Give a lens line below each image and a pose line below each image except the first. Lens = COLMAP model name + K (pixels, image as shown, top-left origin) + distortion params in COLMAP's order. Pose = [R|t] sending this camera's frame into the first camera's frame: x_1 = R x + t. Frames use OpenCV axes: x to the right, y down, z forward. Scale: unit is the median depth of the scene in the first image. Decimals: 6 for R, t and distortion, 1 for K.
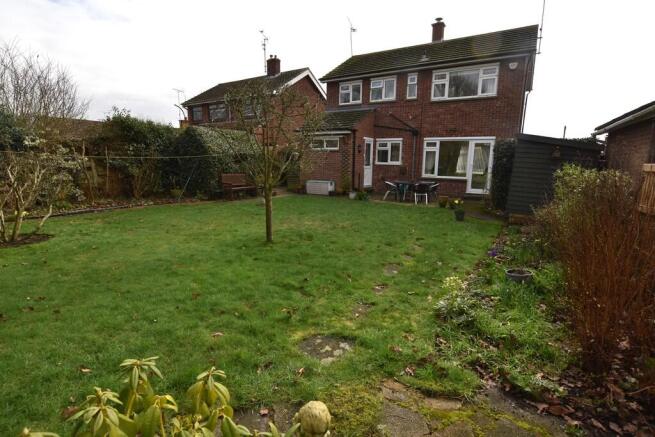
lens RADIAL K [[295.0, 0, 327.5], [0, 295.0, 218.5], [0, 0, 1]] dist [-0.026177, 0.000846]
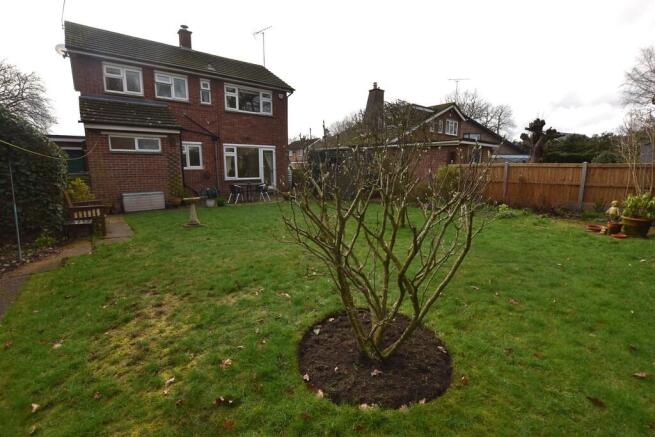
lens RADIAL K [[295.0, 0, 327.5], [0, 295.0, 218.5], [0, 0, 1]] dist [-0.026177, 0.000846]
pose [[0.324827, -0.173998, 0.929630, -0.590630], [0.189610, 0.974956, 0.116228, -0.061161], [-0.926572, 0.138513, 0.349684, 0.314708]]
